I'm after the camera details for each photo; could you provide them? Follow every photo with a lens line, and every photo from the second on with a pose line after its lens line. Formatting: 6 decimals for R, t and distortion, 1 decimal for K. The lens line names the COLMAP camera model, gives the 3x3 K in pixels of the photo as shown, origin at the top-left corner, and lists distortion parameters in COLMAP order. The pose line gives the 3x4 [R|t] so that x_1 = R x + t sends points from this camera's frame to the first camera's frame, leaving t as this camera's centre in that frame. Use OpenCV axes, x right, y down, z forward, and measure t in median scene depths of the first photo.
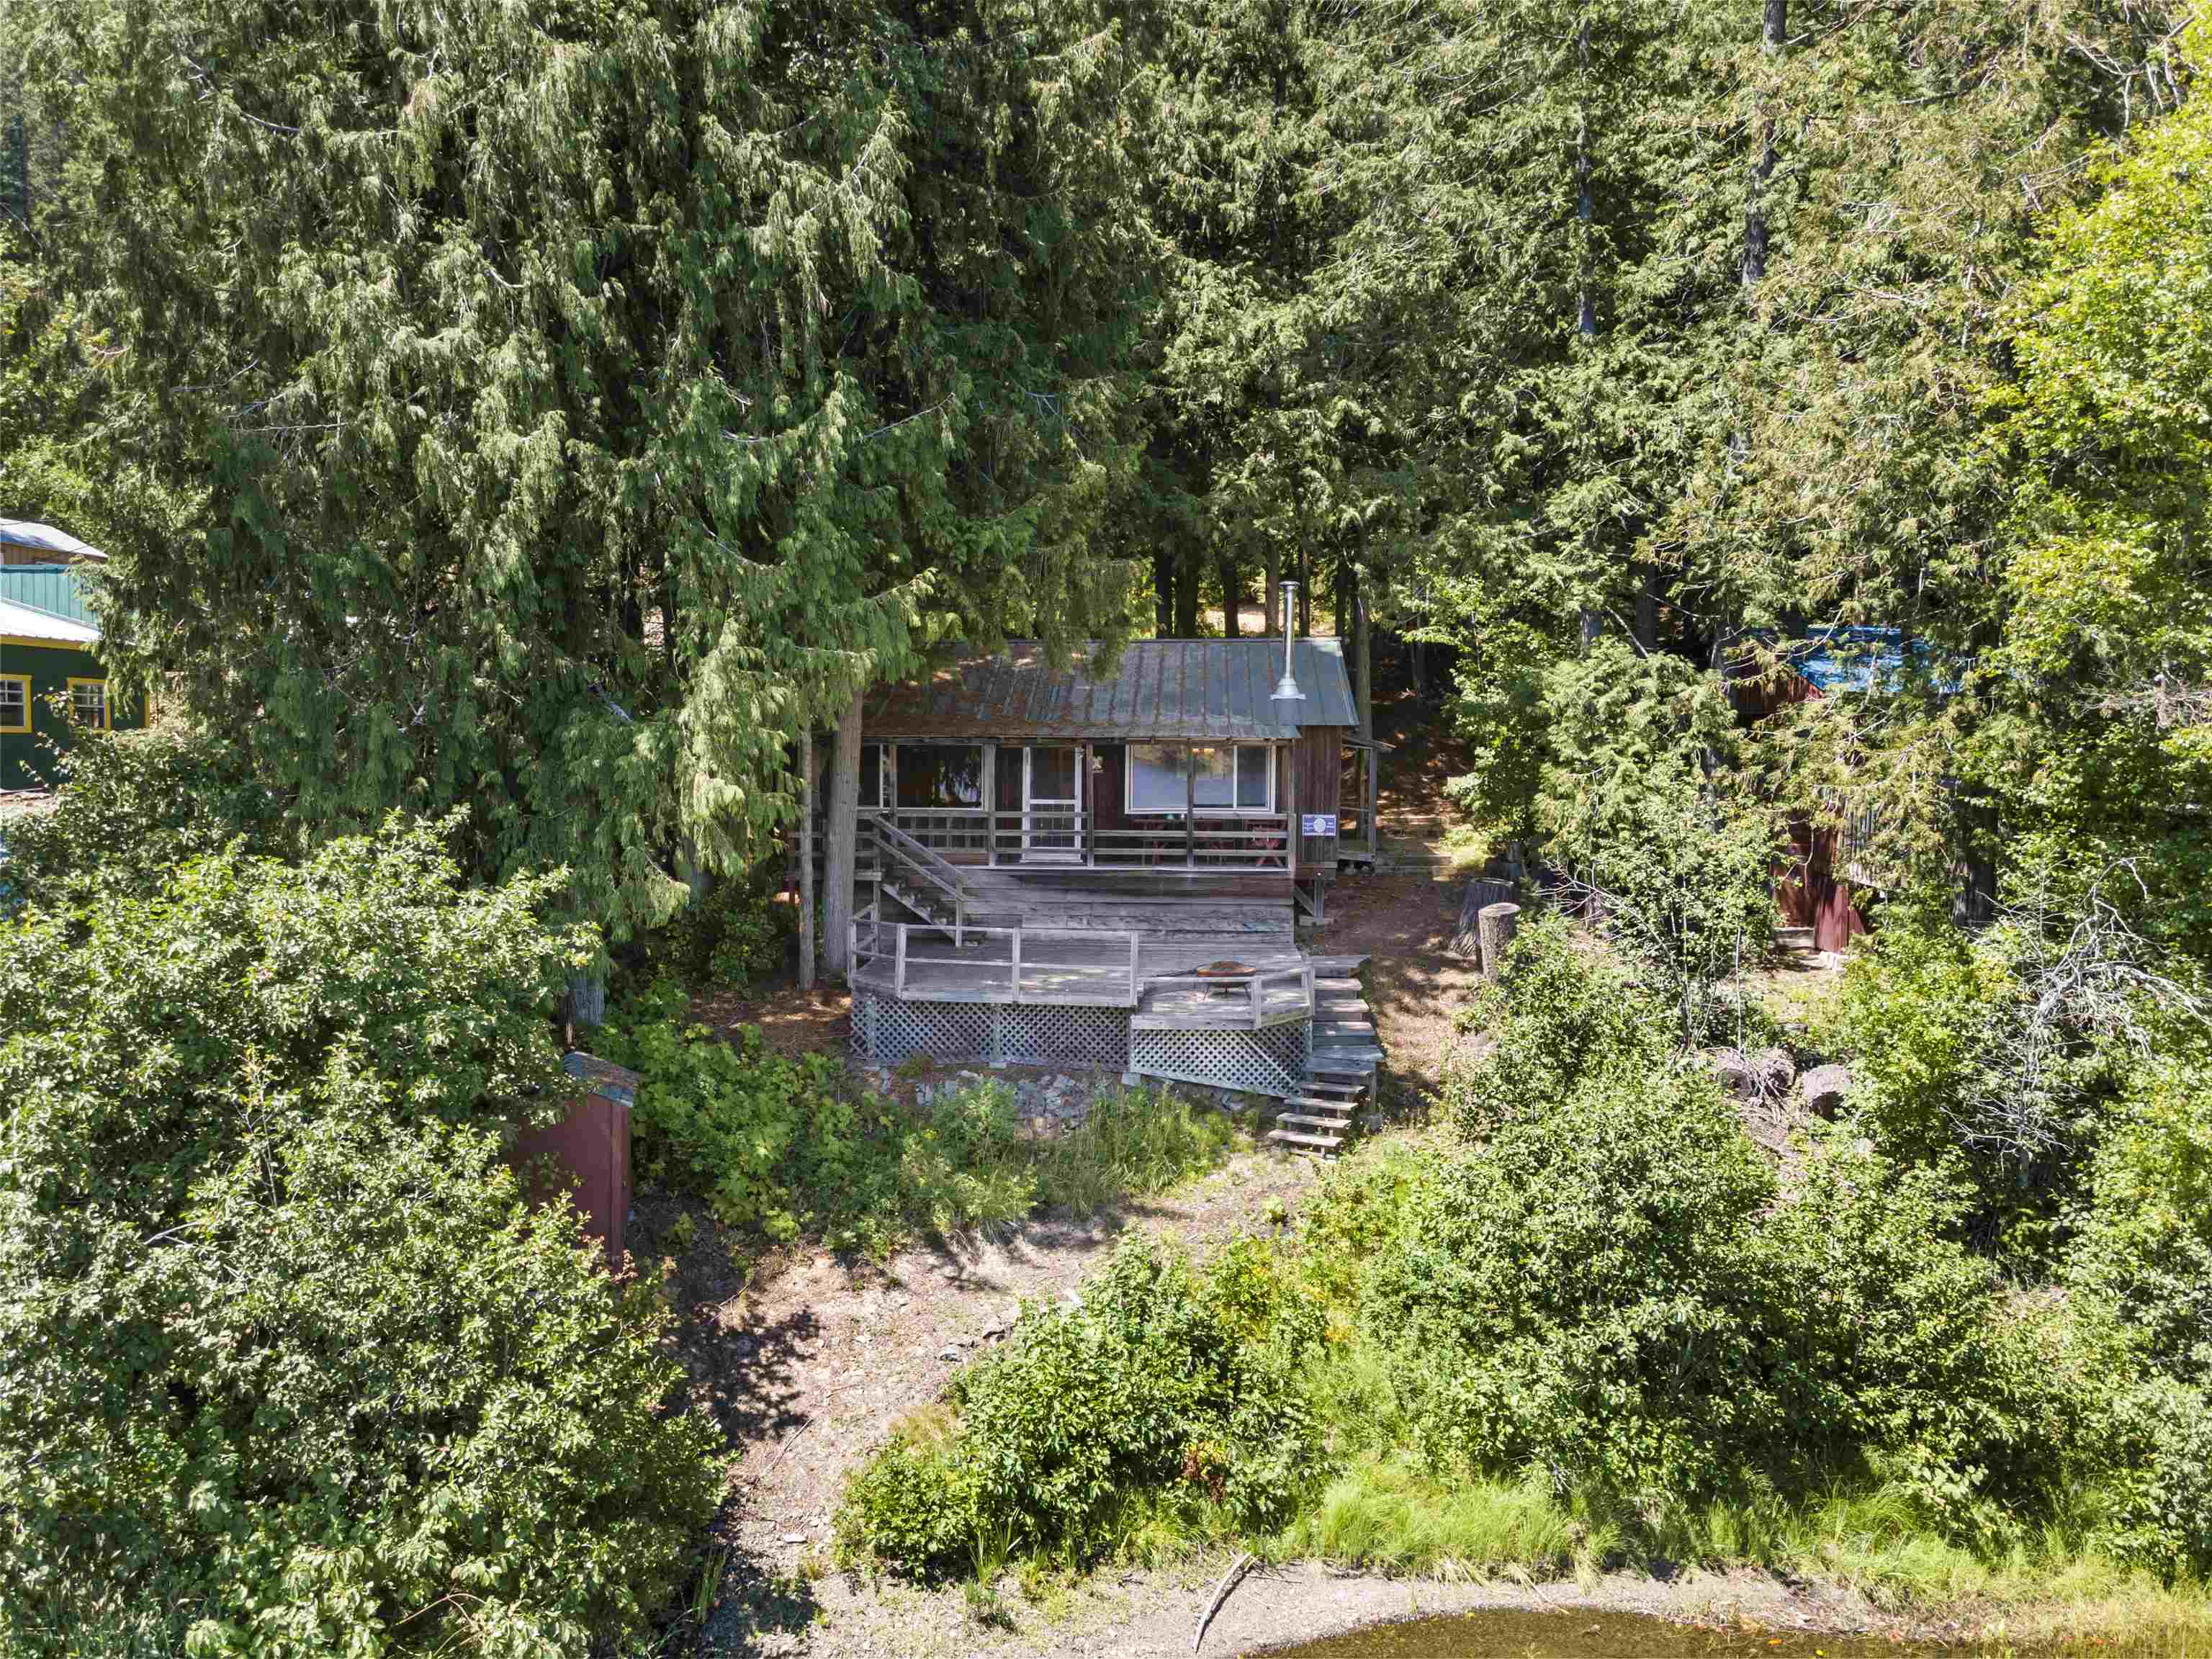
lens RADIAL K [[1613.3, 0, 1106.0], [0, 1613.3, 829.5], [0, 0, 1]] dist [0.031198, -0.005790]
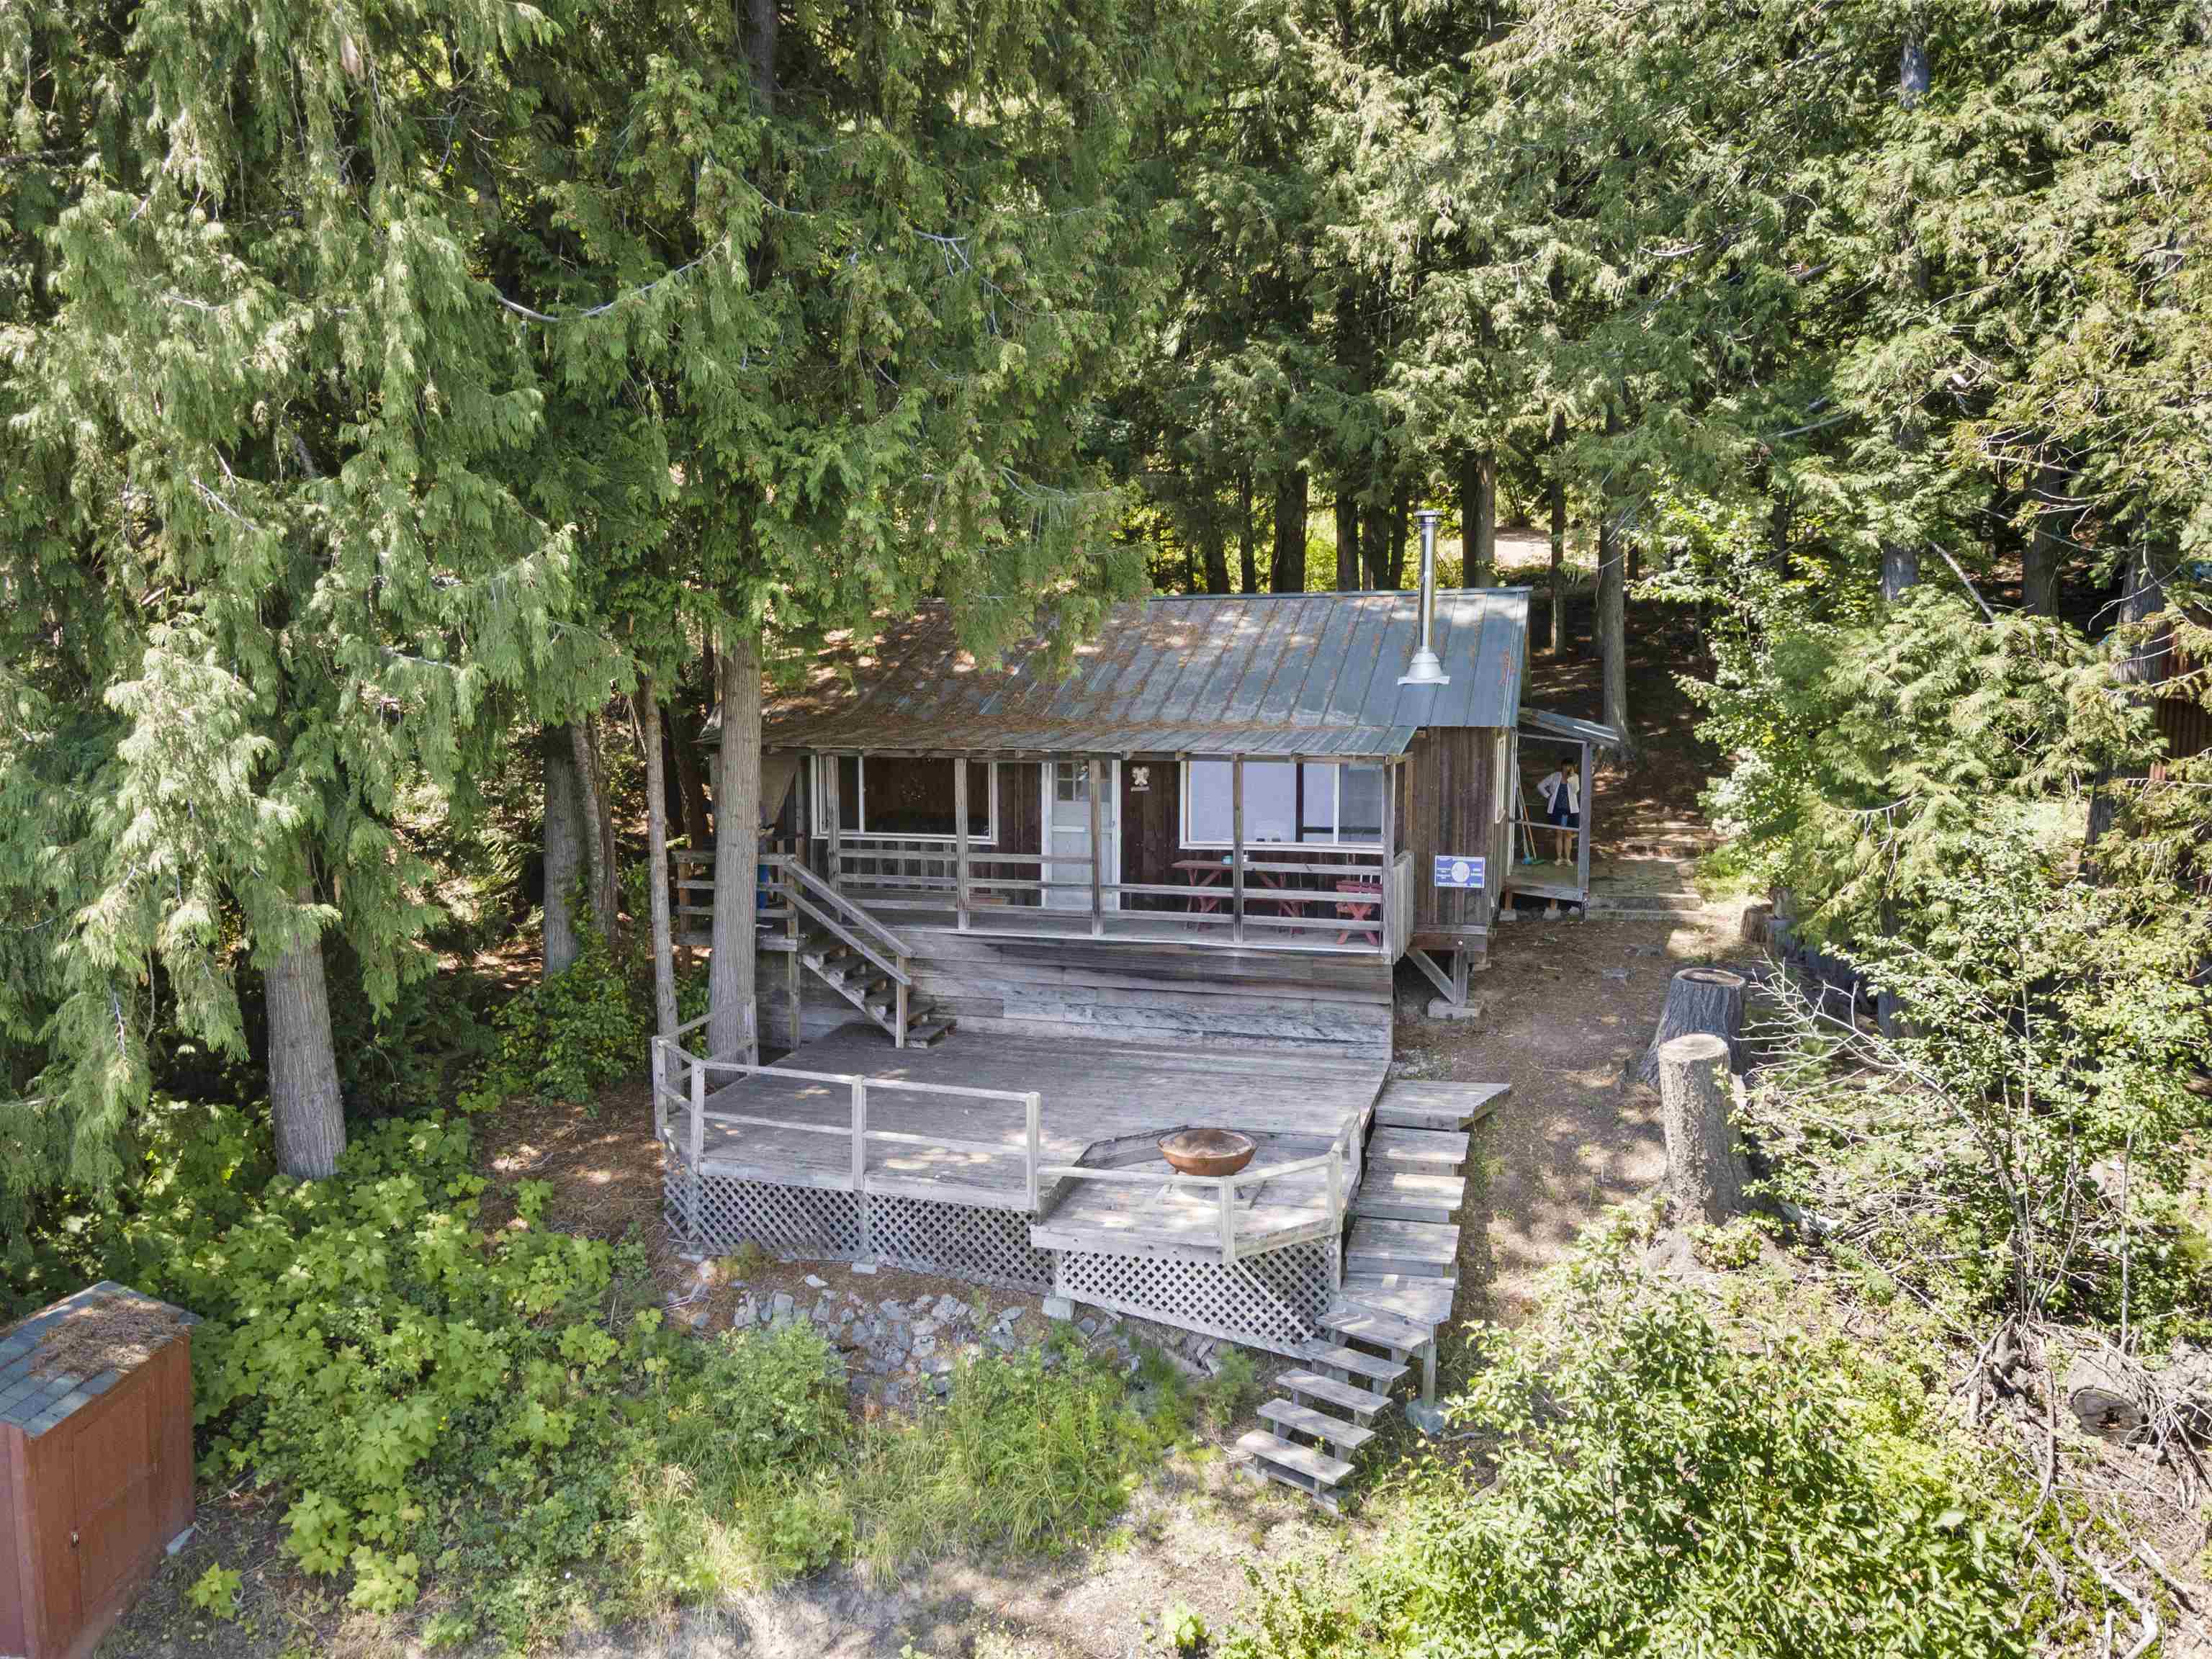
lens RADIAL K [[1570.2, 0, 1127.0], [0, 1570.2, 834.3], [0, 0, 1]] dist [0.042549, -0.001086]
pose [[0.976485, 0.017885, -0.214843, 0.155615], [-0.006664, 0.998581, 0.052842, -0.059249], [0.215483, -0.050168, 0.975218, 0.360681]]
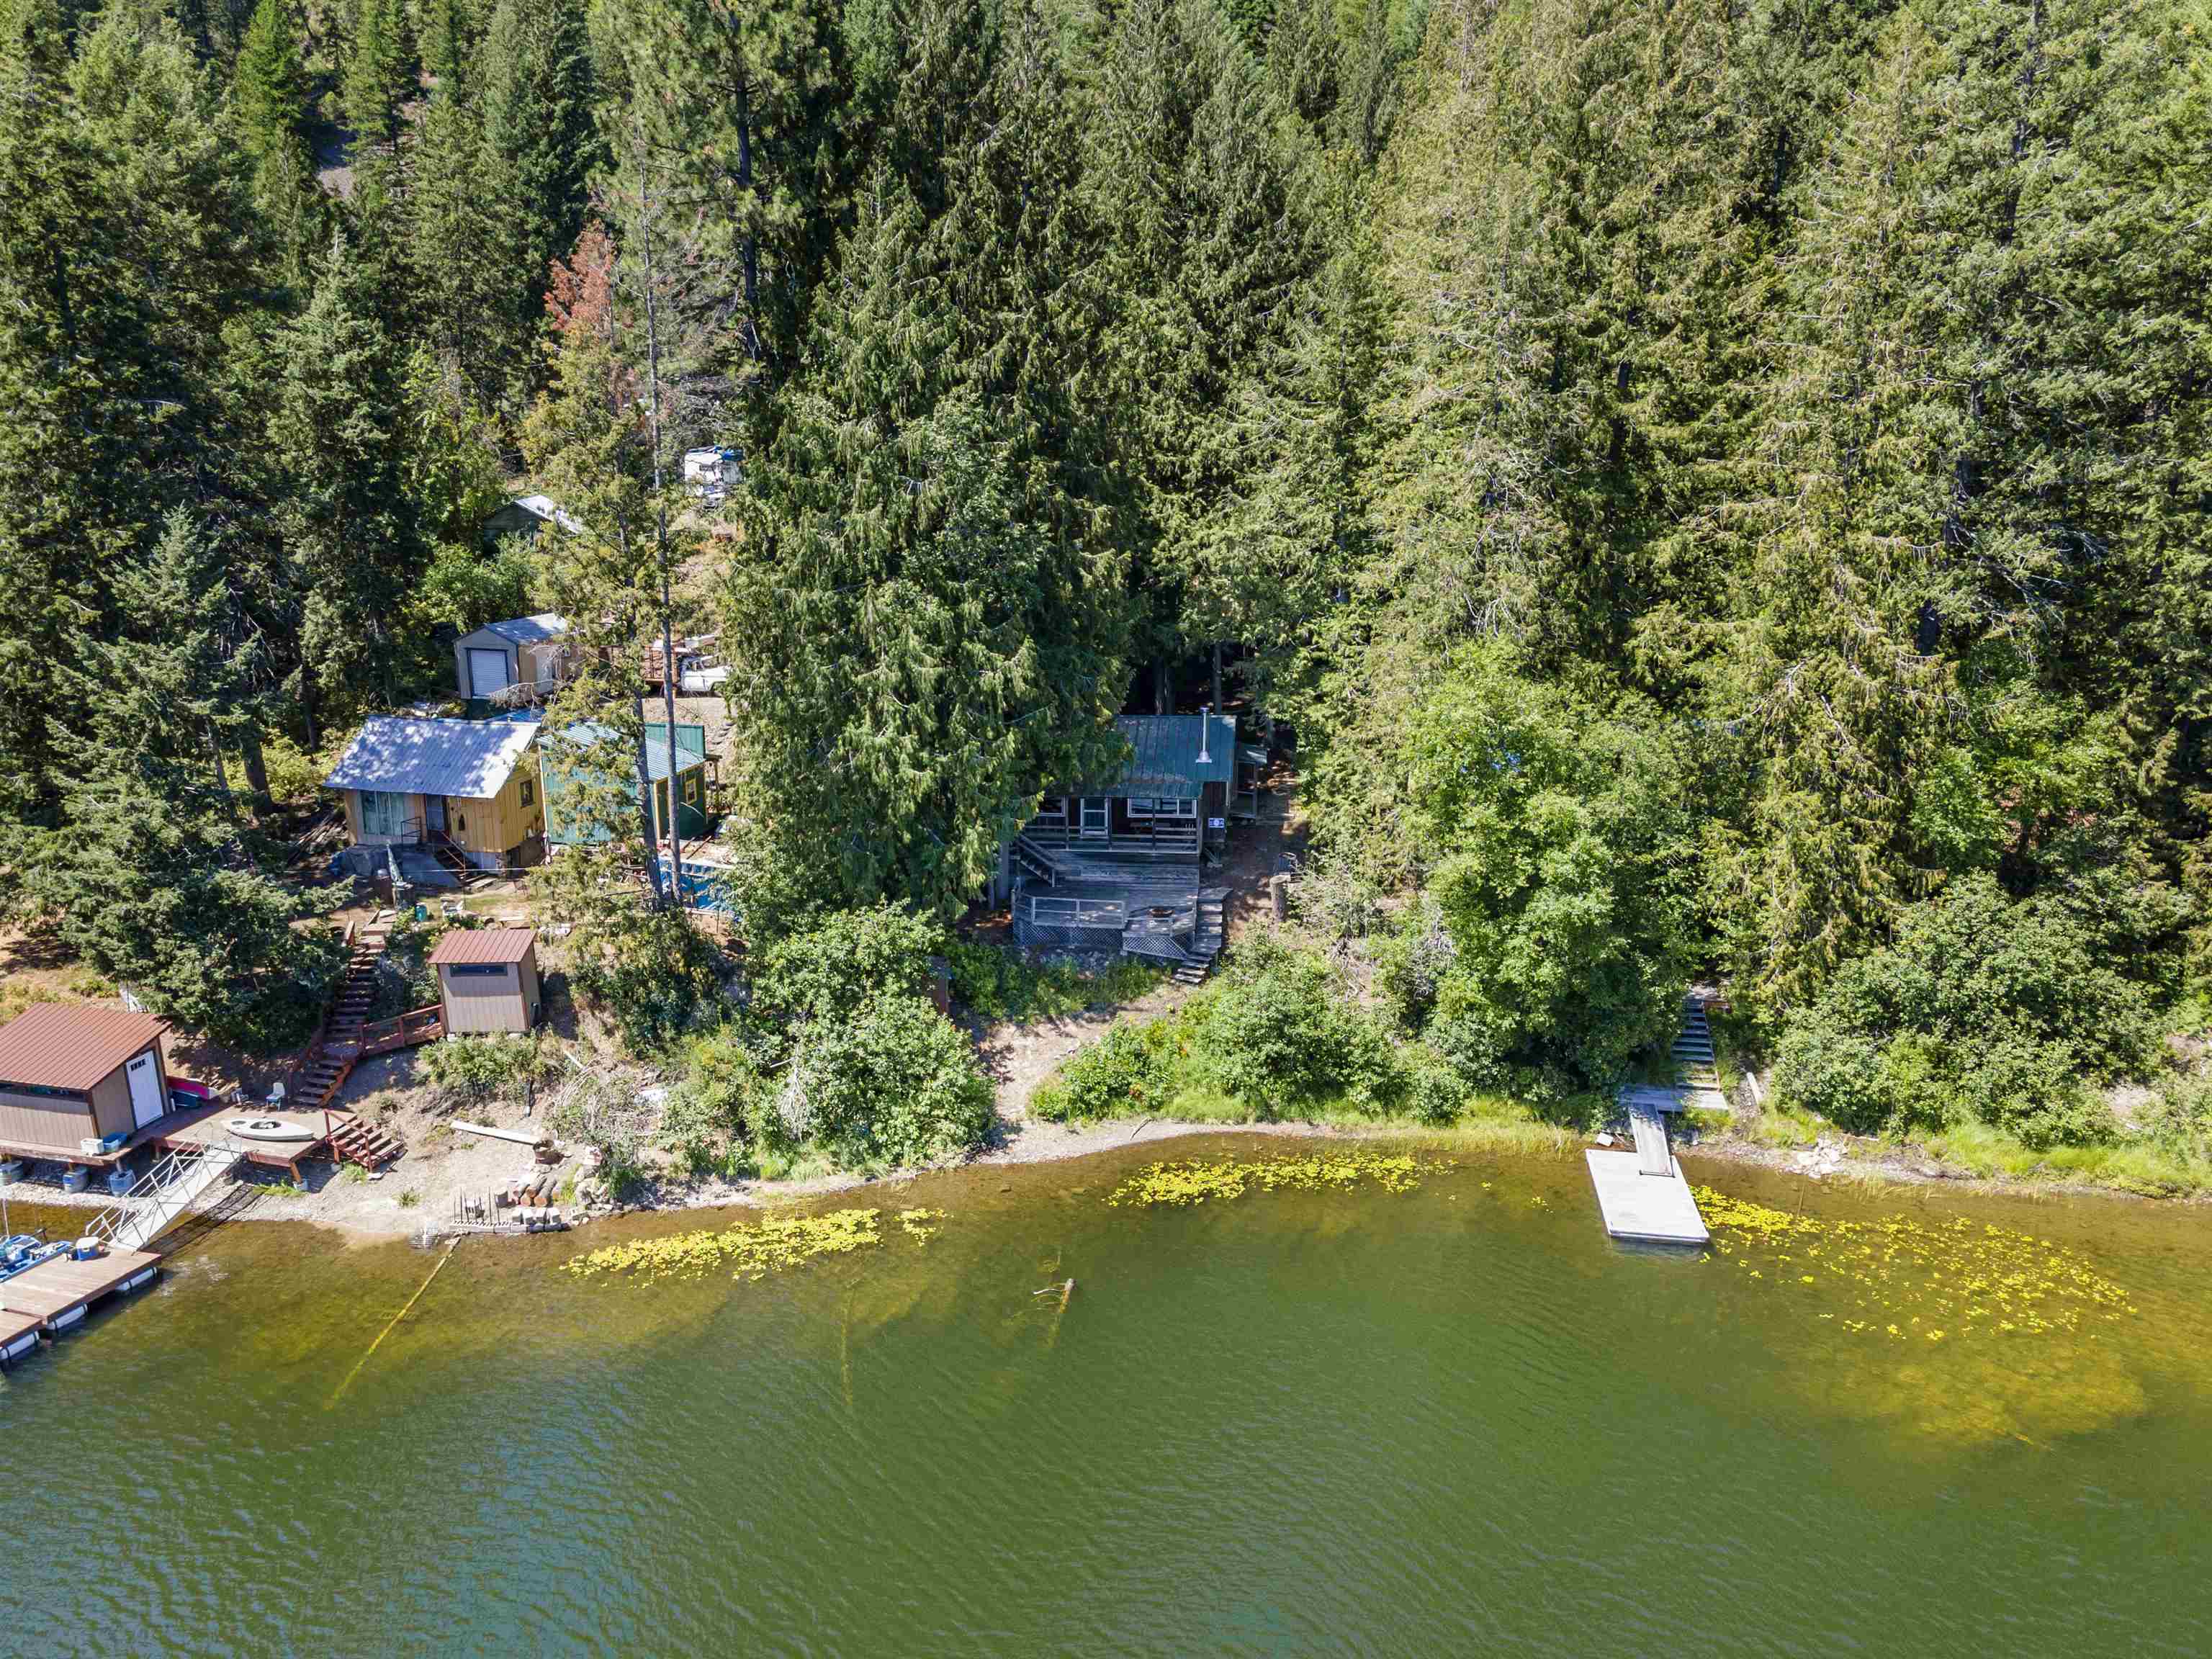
lens RADIAL K [[1613.3, 0, 1106.0], [0, 1613.3, 829.5], [0, 0, 1]] dist [0.031198, -0.005790]
pose [[0.999101, -0.000533, -0.042381, 0.085556], [0.008626, 0.981550, 0.191013, -0.467081], [0.041497, -0.191207, 0.980672, -1.306479]]
